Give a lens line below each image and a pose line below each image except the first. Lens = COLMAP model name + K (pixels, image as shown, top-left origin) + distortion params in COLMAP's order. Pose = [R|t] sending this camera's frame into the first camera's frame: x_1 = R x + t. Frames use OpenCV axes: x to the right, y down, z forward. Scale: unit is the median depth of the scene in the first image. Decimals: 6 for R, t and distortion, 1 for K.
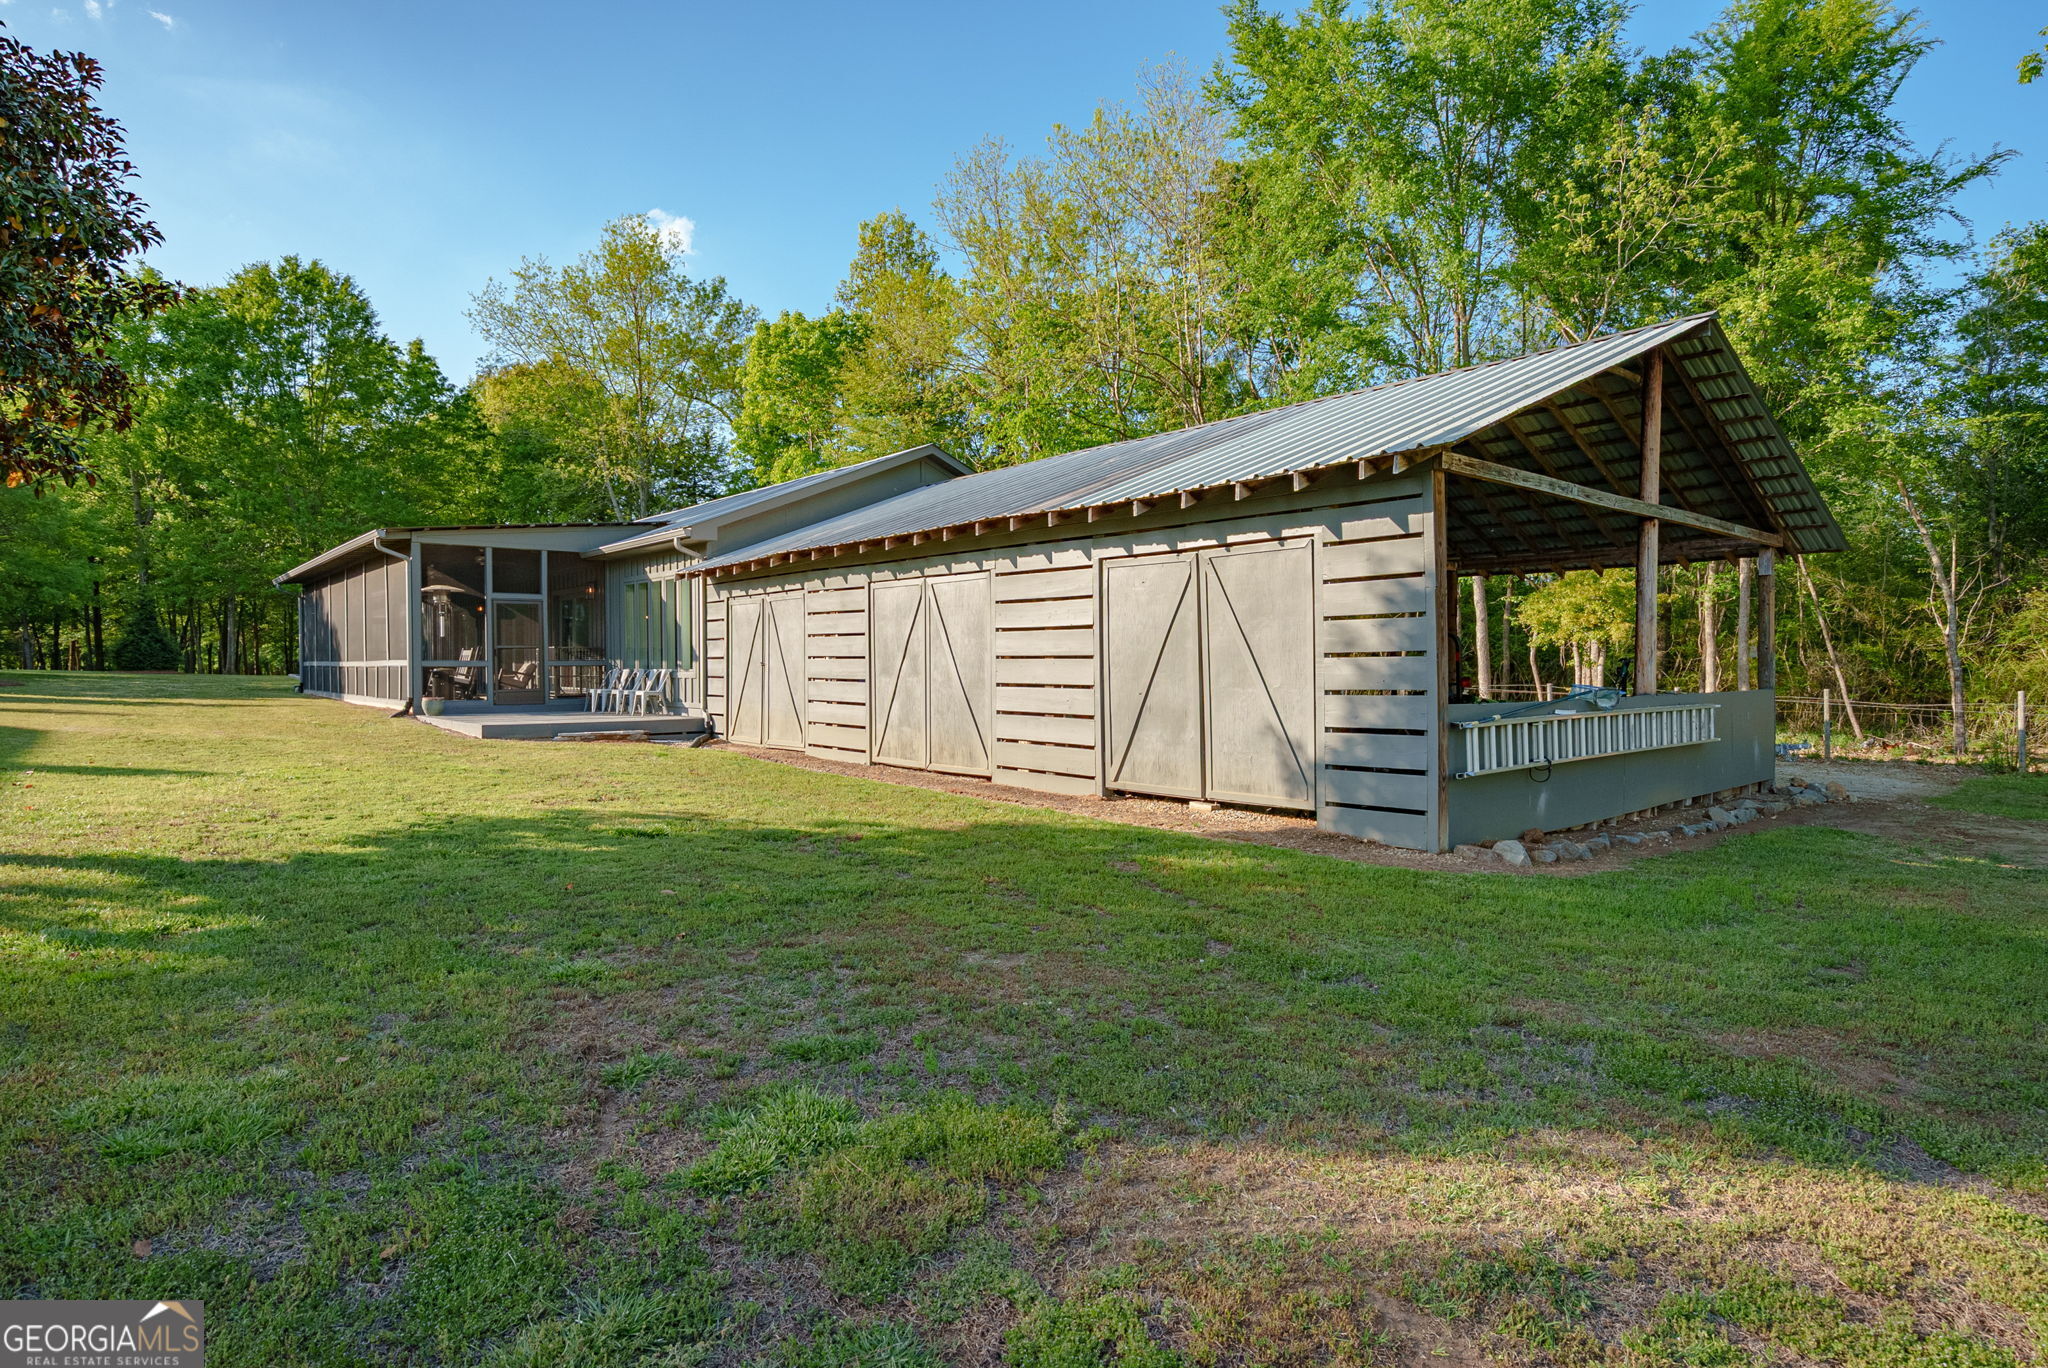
lens RADIAL K [[1080.2, 0, 1032.8], [0, 1080.2, 668.6], [0, 0, 1]] dist [0.003878, 0.000390]
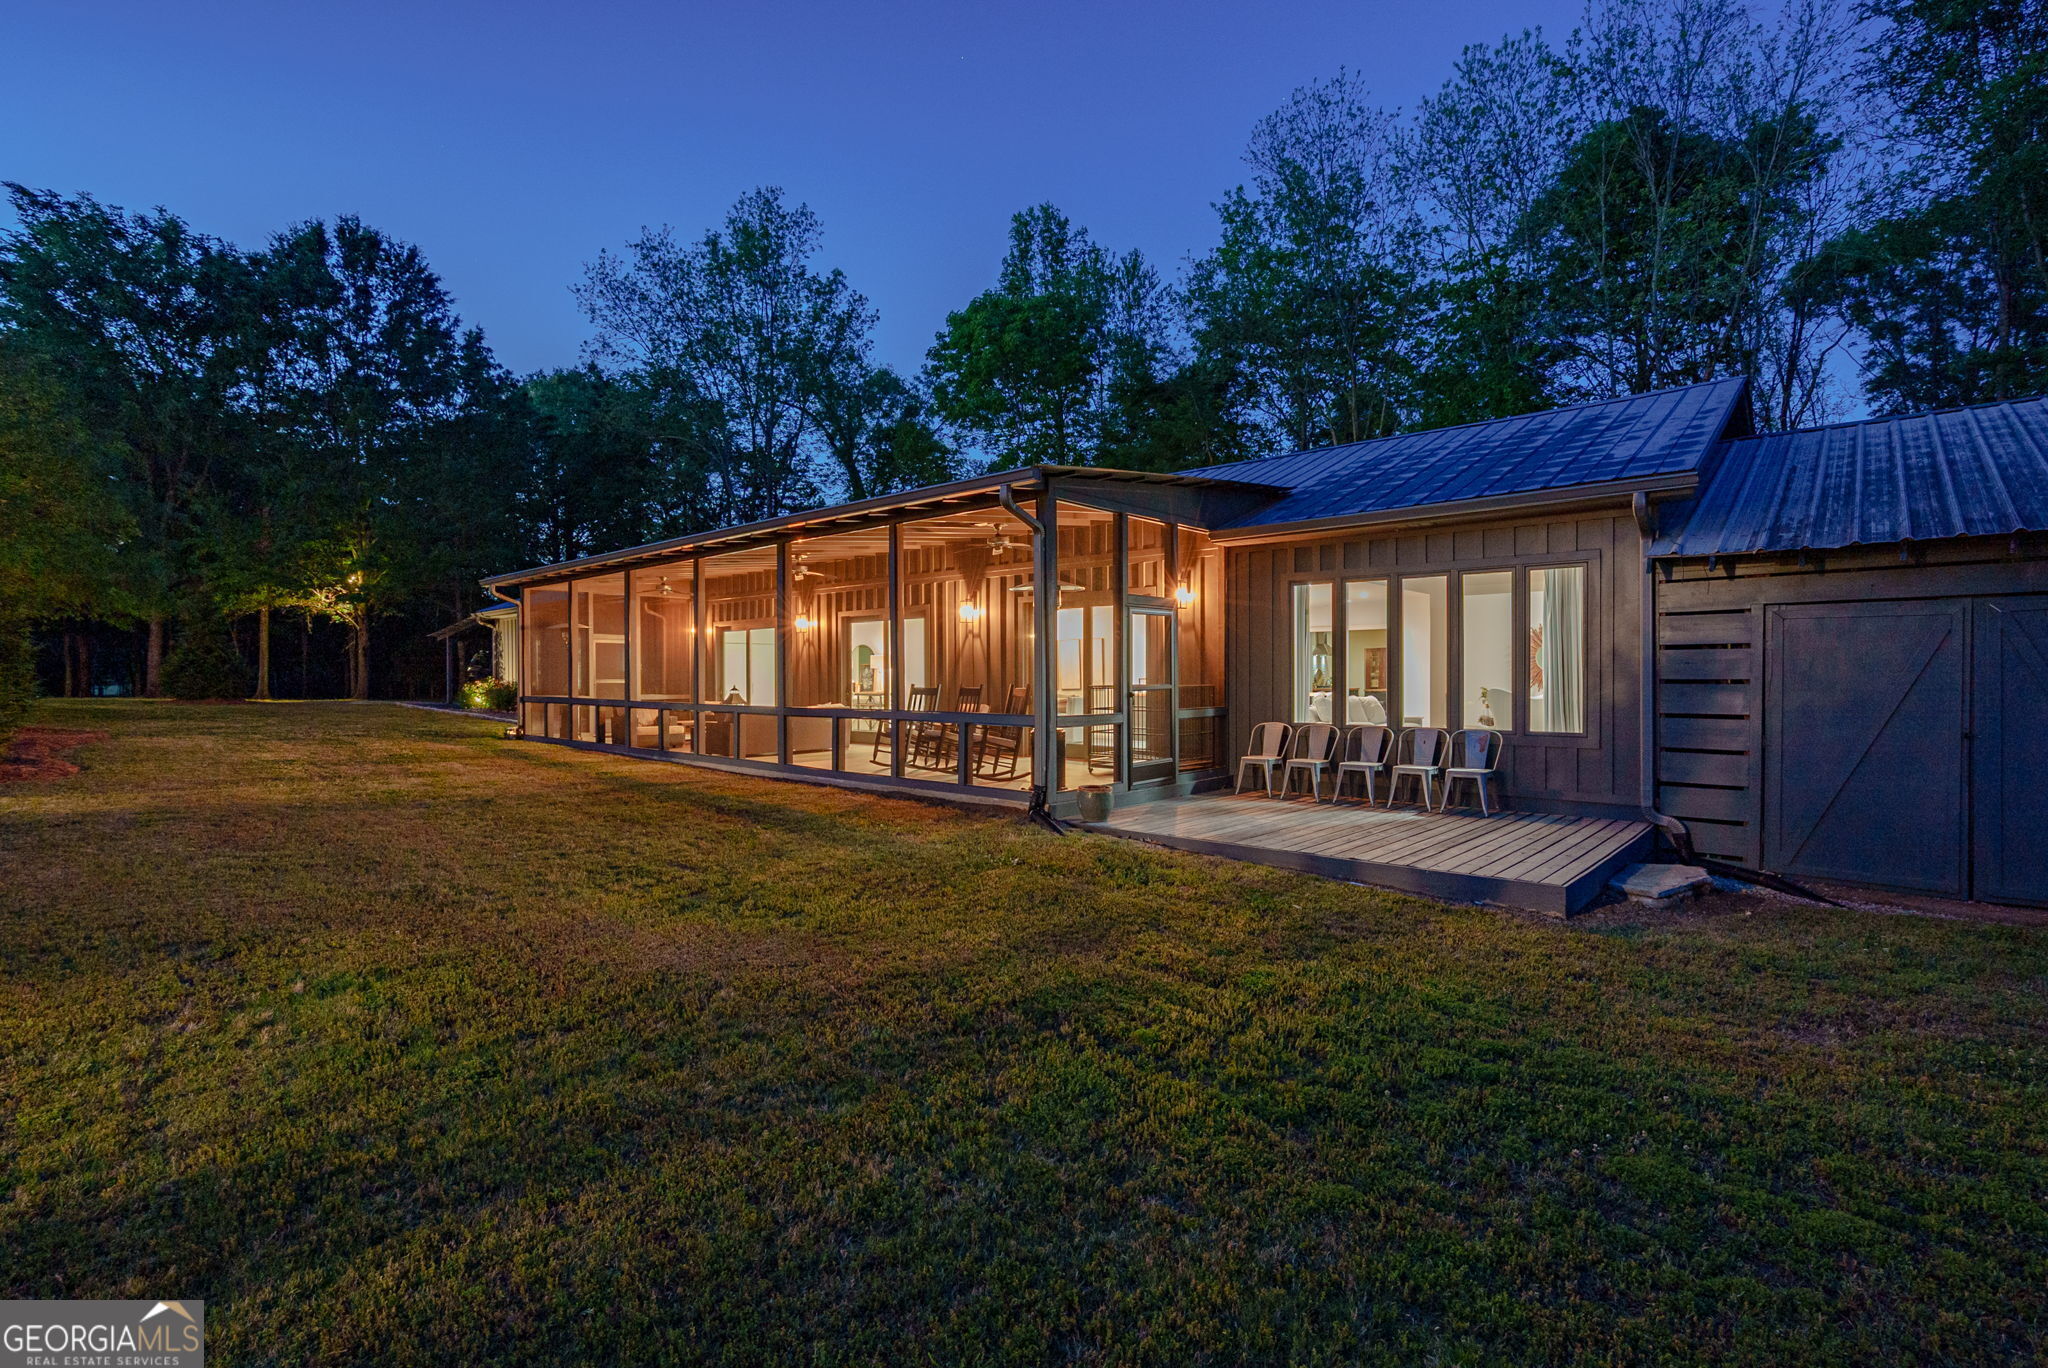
lens RADIAL K [[931.5, 0, 1008.7], [0, 931.5, 695.6], [0, 0, 1]] dist [-0.000773, -0.000464]
pose [[0.993895, 0.004386, 0.110239, -0.242091], [-0.005461, 0.999940, 0.009459, -0.008046], [-0.110191, -0.010003, 0.993860, 0.200699]]
